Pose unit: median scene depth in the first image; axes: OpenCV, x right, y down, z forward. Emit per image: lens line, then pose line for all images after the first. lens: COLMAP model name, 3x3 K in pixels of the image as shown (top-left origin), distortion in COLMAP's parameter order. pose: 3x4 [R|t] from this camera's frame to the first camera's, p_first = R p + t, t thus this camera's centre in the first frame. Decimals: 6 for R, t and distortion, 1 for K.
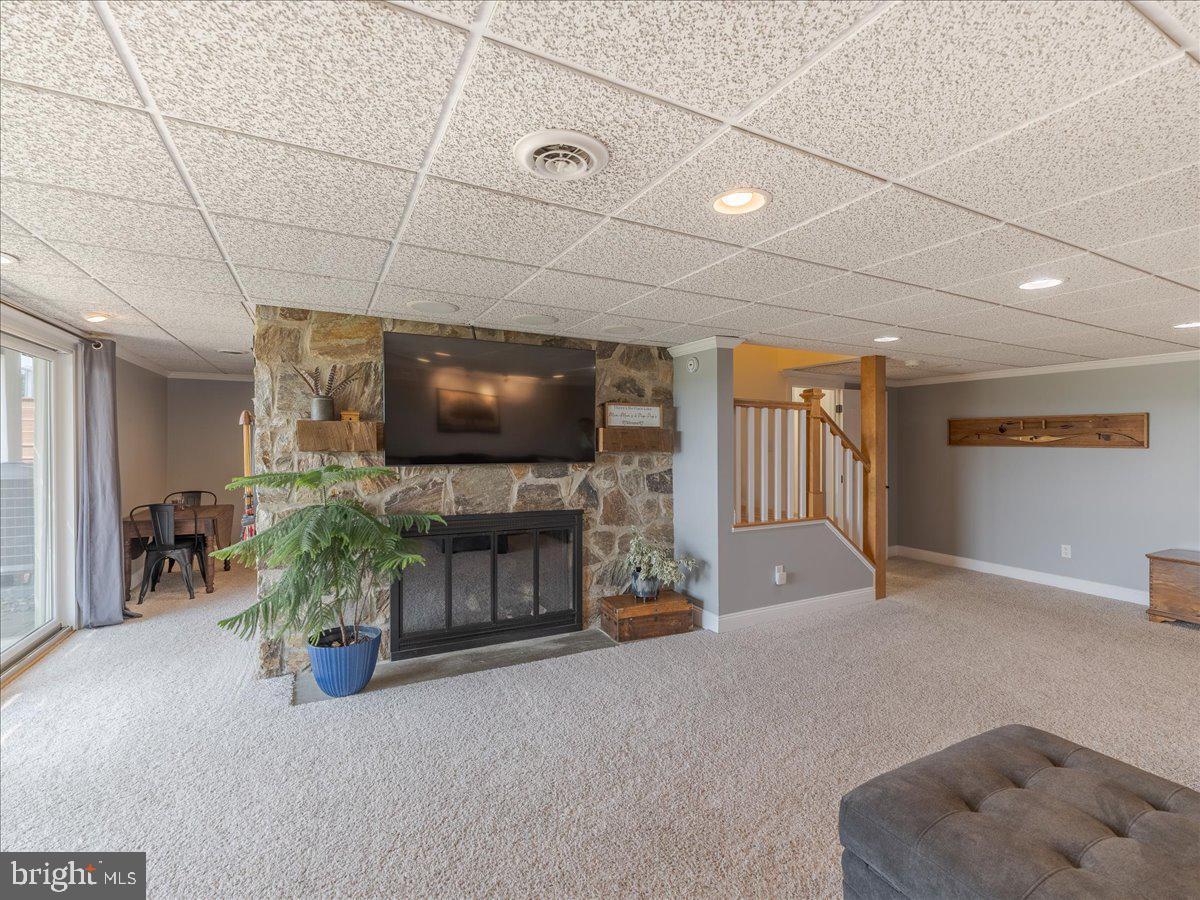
lens RADIAL K [[549.4, 0, 601.6], [0, 549.4, 443.7], [0, 0, 1]] dist [-0.002275, -0.000808]
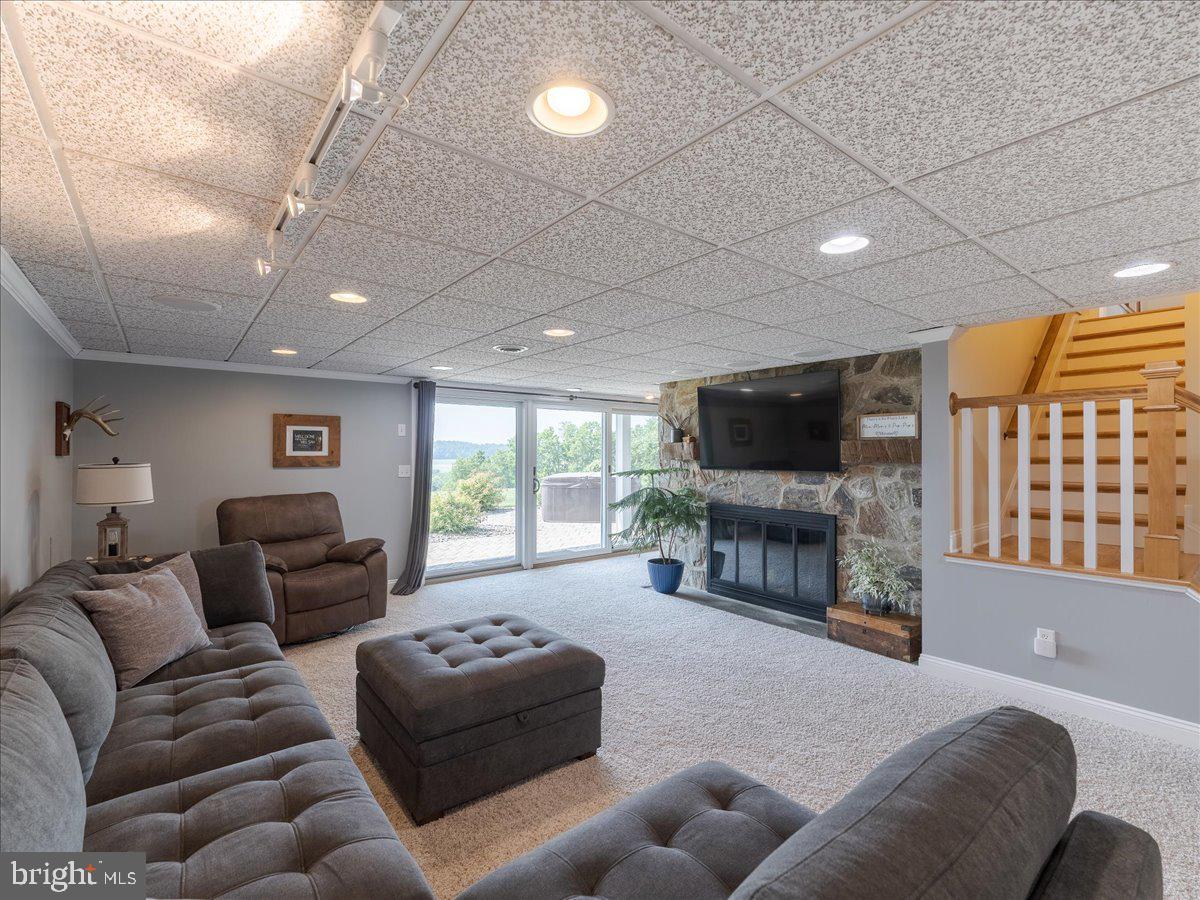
lens RADIAL K [[549.4, 0, 599.3], [0, 549.4, 454.5], [0, 0, 1]] dist [-0.002275, -0.000808]
pose [[0.190522, -0.006033, -0.981664, 0.960858], [-0.005291, 0.999960, -0.007172, 0.009284], [0.981669, 0.006560, 0.190482, 0.330957]]
